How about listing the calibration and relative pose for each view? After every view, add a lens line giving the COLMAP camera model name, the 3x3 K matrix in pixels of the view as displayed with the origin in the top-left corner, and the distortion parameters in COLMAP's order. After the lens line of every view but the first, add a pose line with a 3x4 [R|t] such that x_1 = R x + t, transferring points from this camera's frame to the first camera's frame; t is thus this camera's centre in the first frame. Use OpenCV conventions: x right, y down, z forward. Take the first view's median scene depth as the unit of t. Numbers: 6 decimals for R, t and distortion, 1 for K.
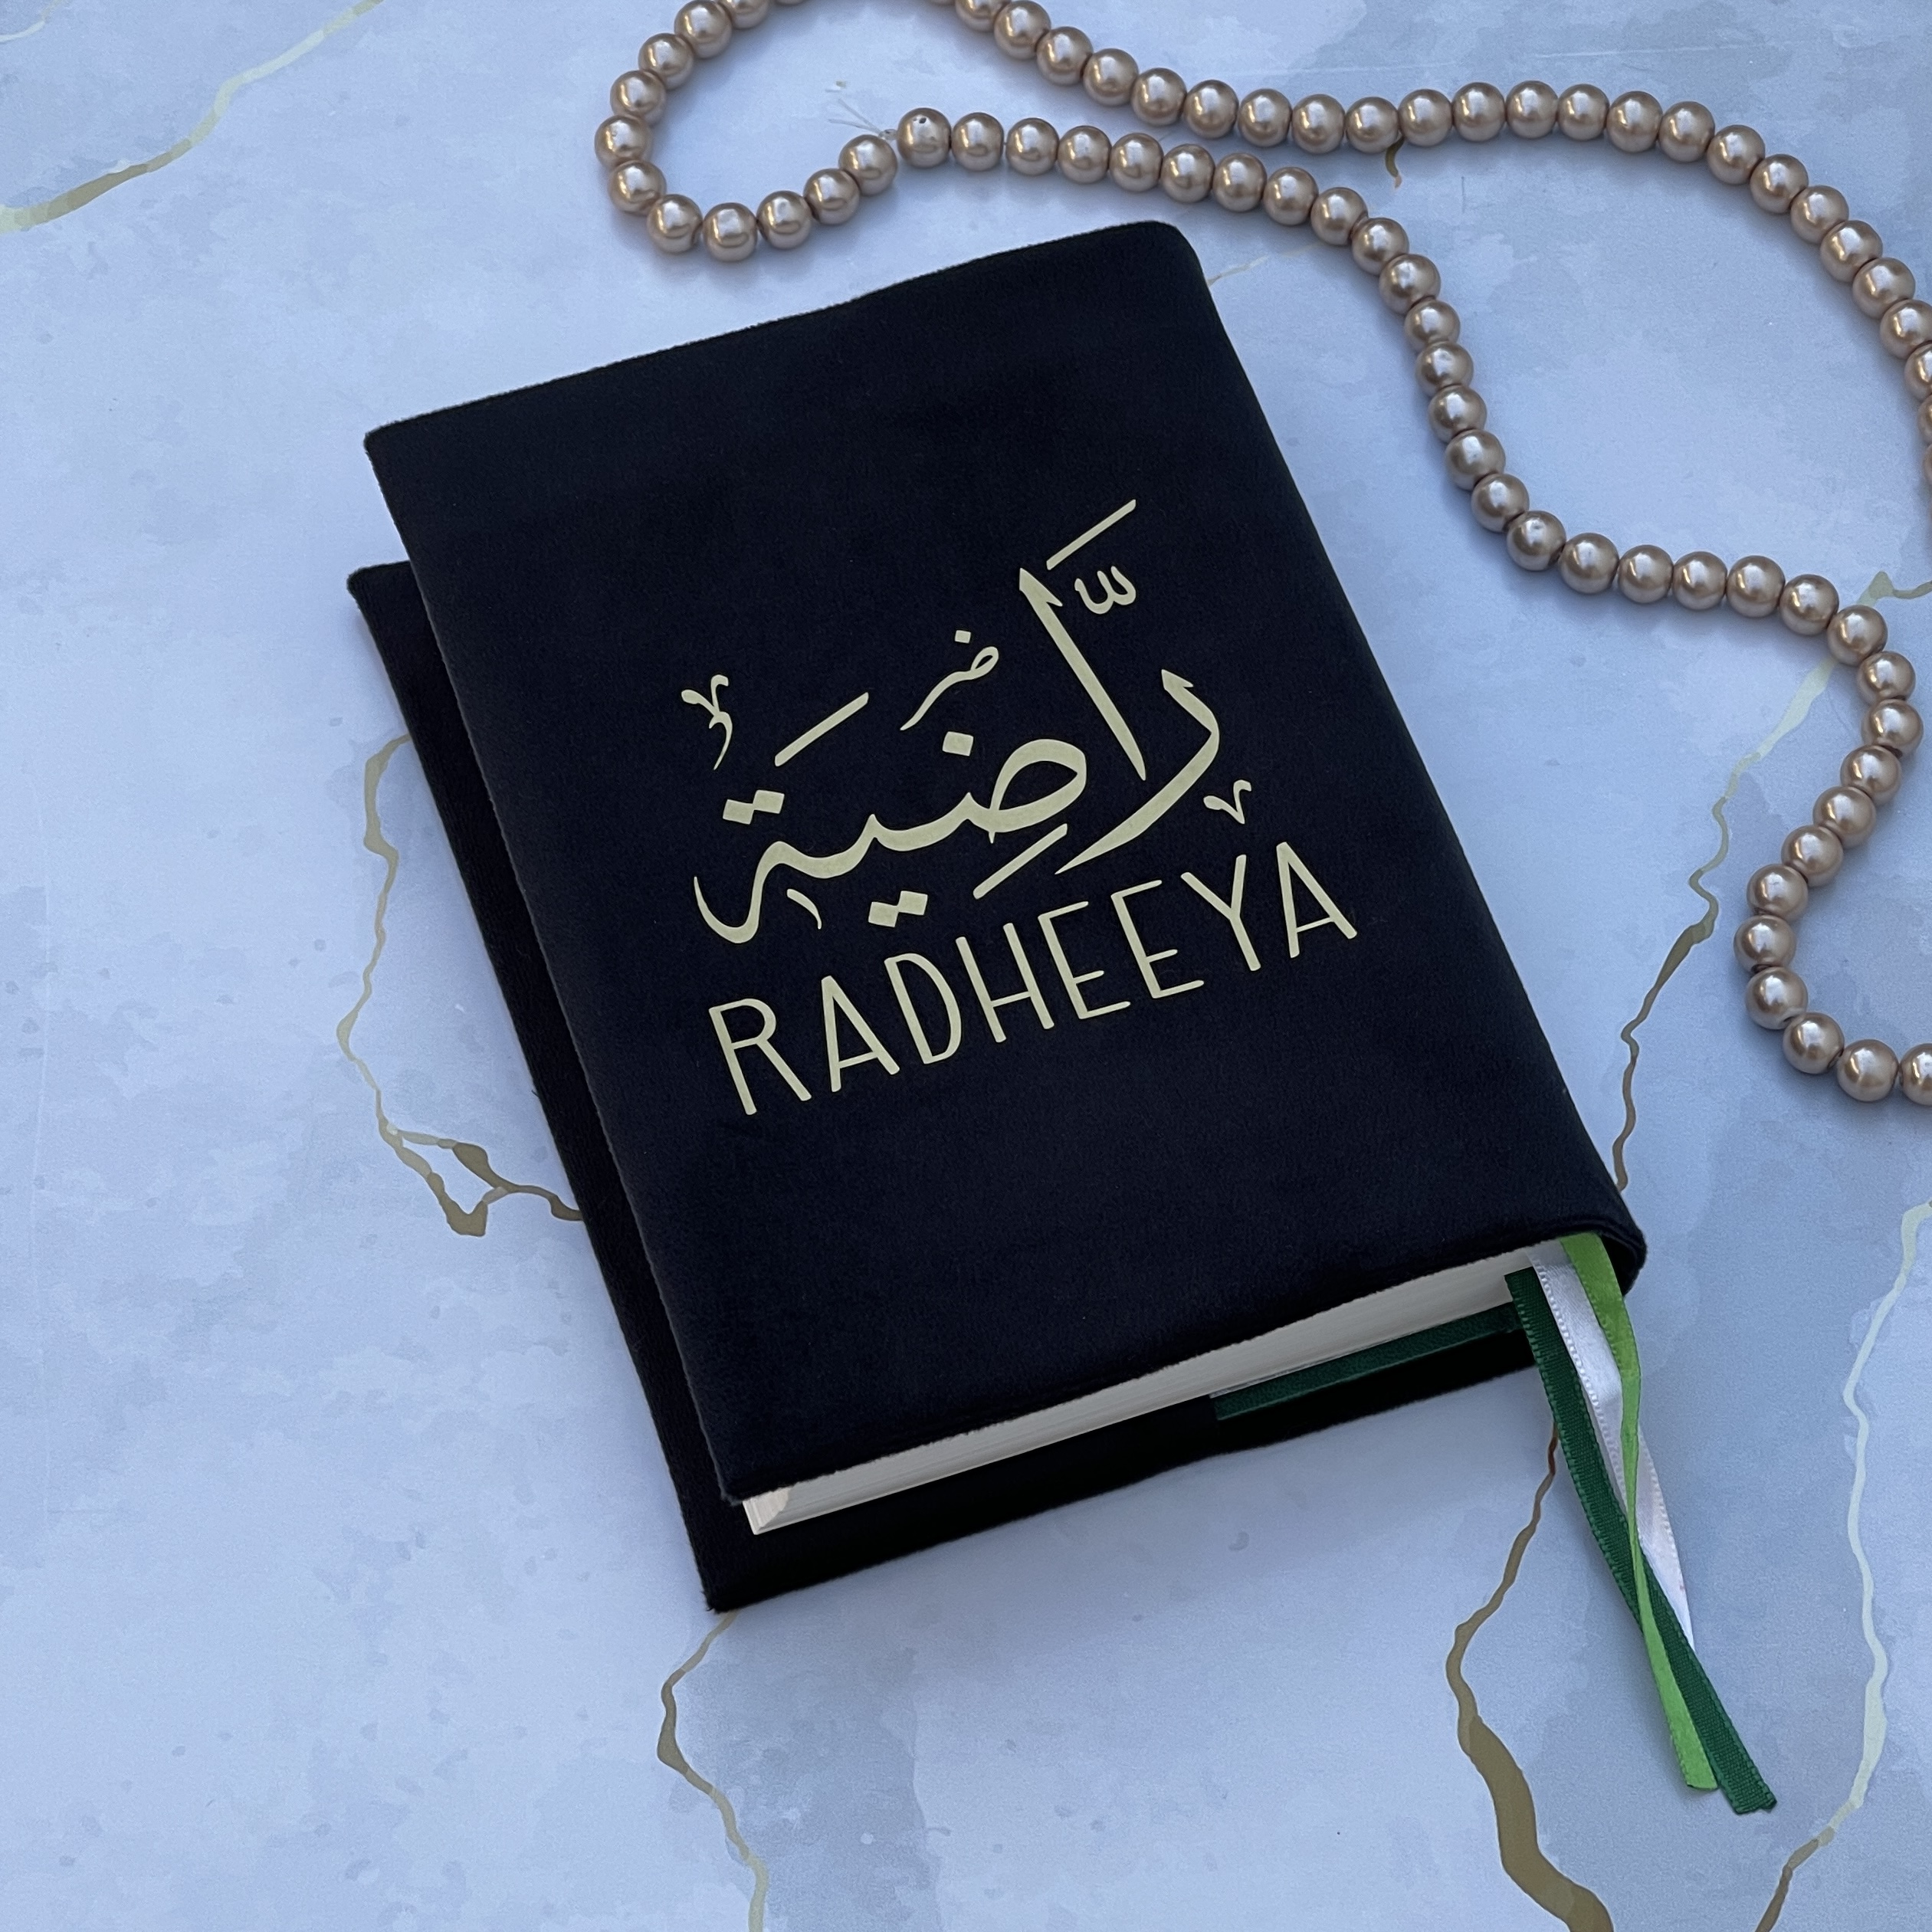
lens RADIAL K [[5618.0, 0, 966.0], [0, 5618.0, 966.0], [0, 0, 1]] dist [0.026997, 2.523168]
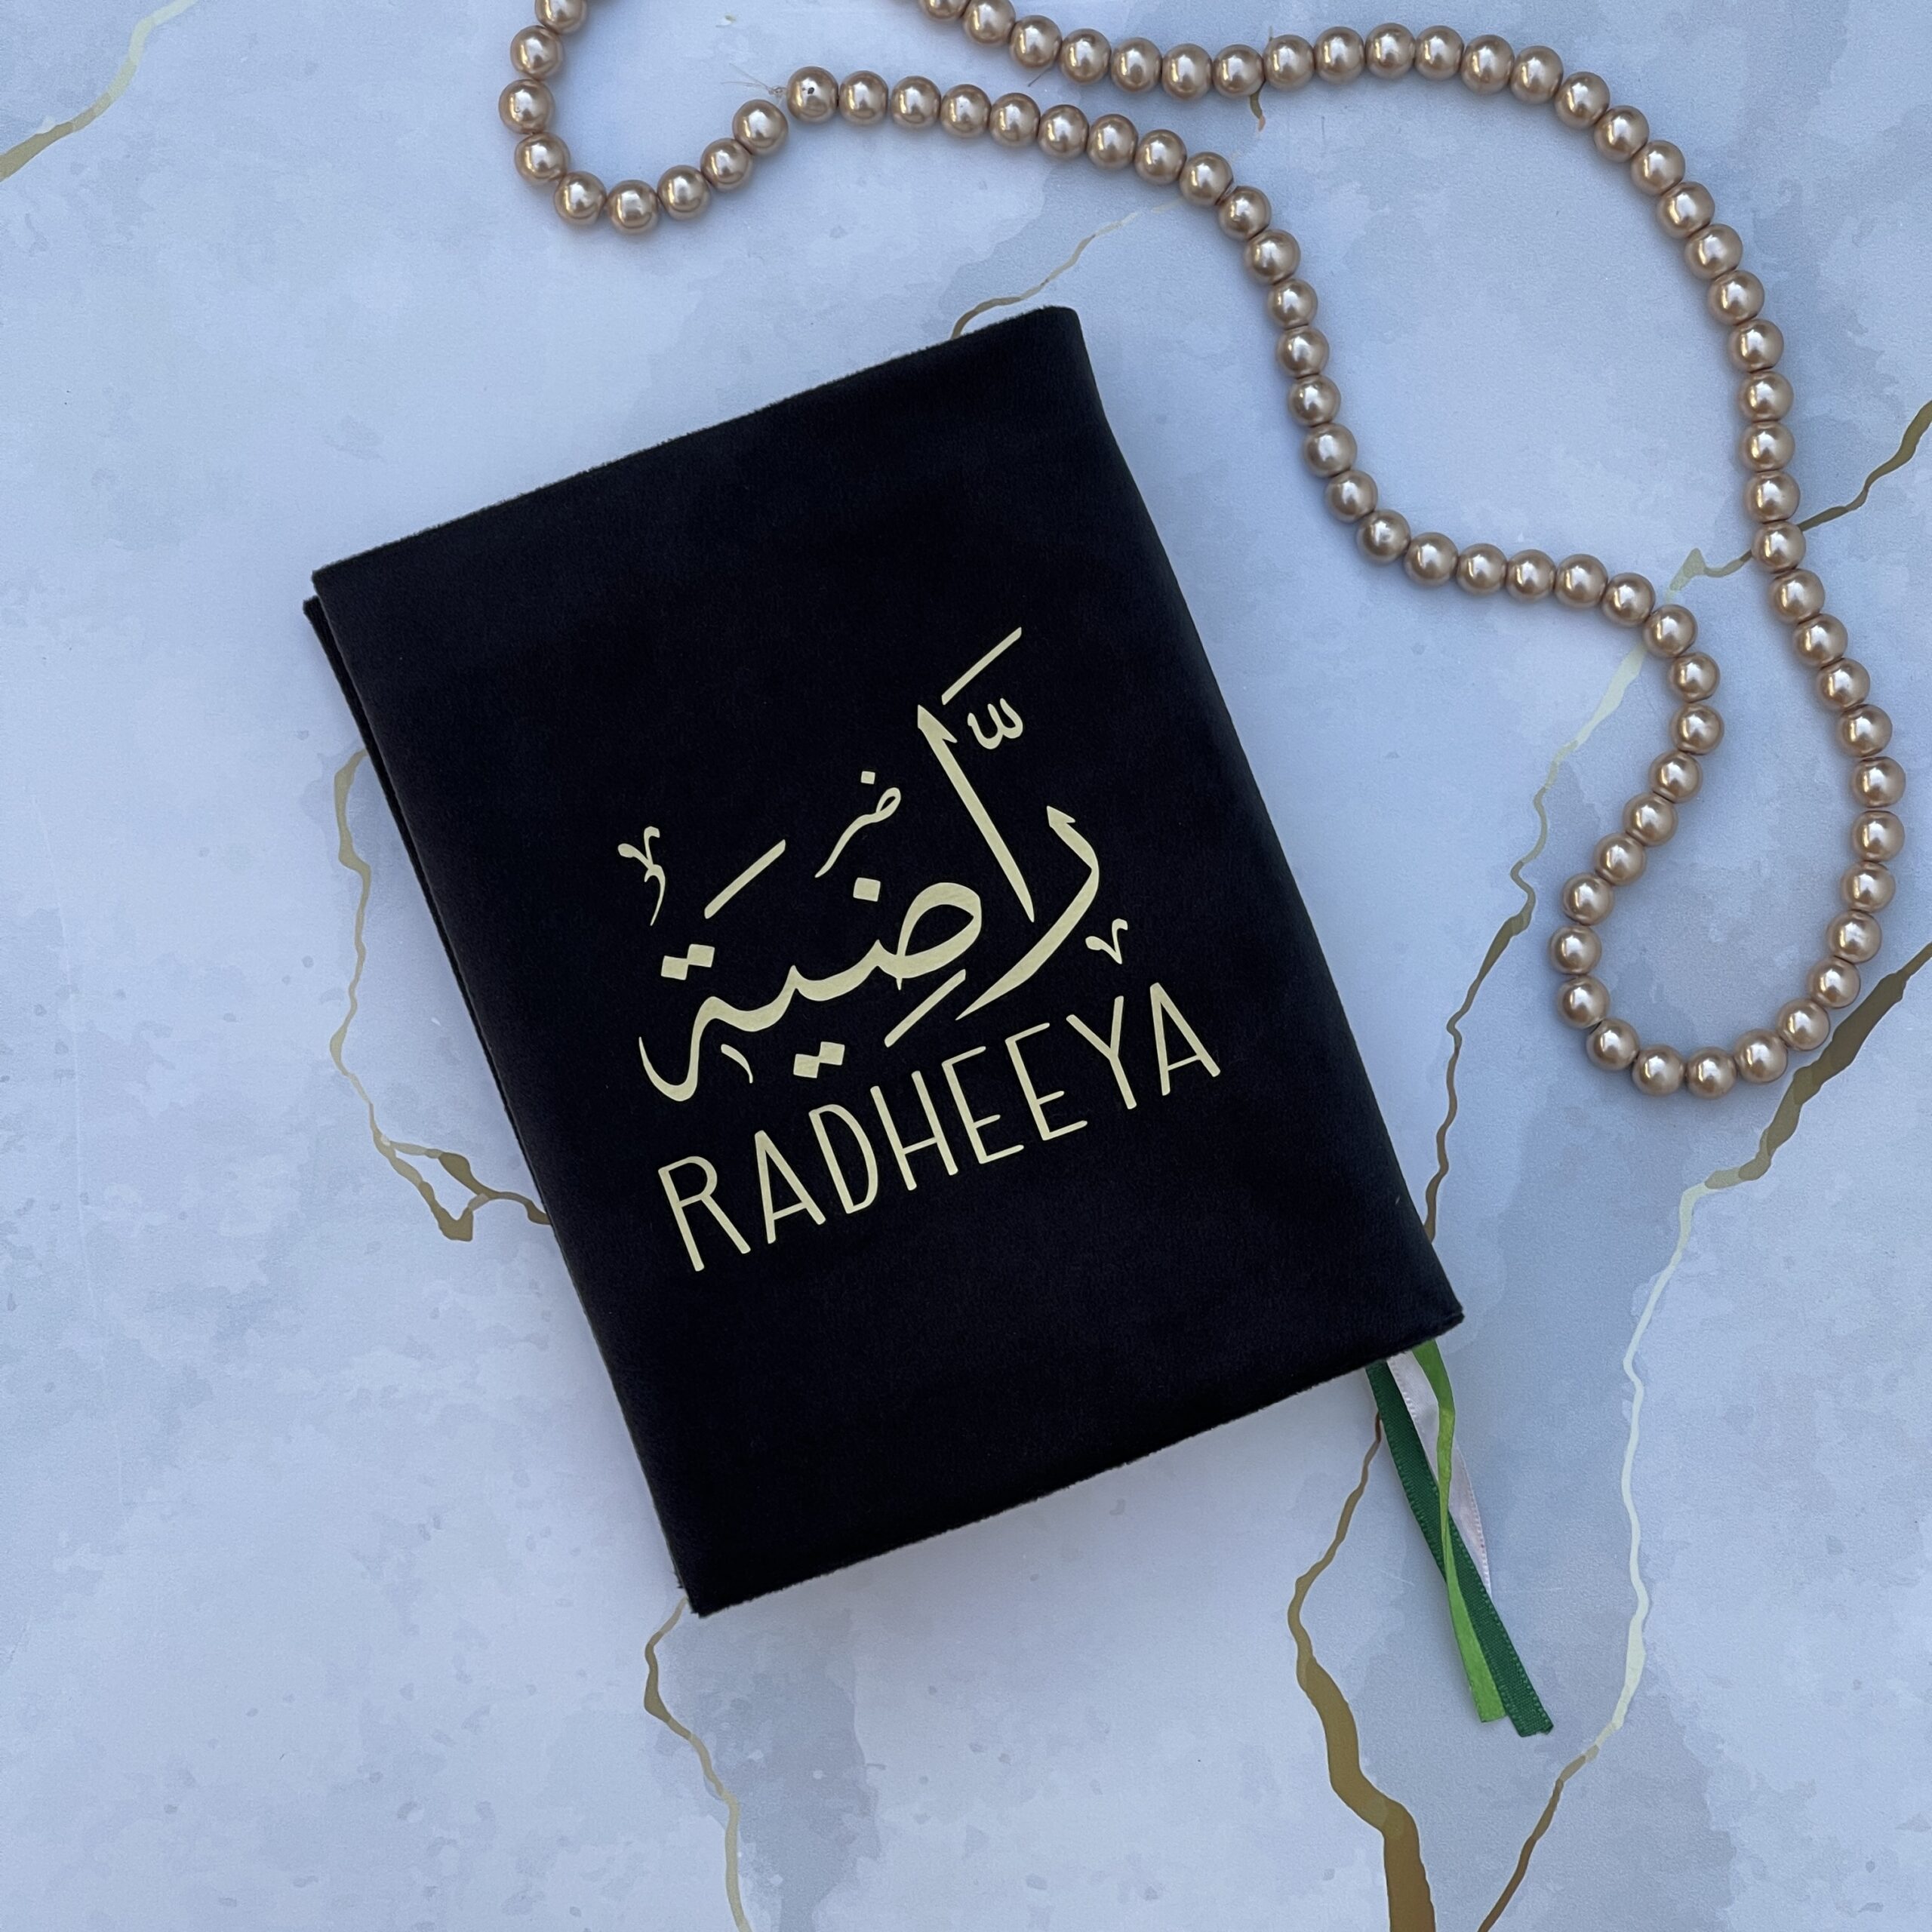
lens RADIAL K [[4634.0, 0, 934.2], [0, 4634.0, 965.8], [0, 0, 1]] dist [0.094929, 1.102901]
pose [[0.999559, -0.027281, 0.011753, 0.000730], [0.018579, 0.882881, 0.469229, -0.459052], [-0.023178, -0.468804, 0.882998, 0.173211]]
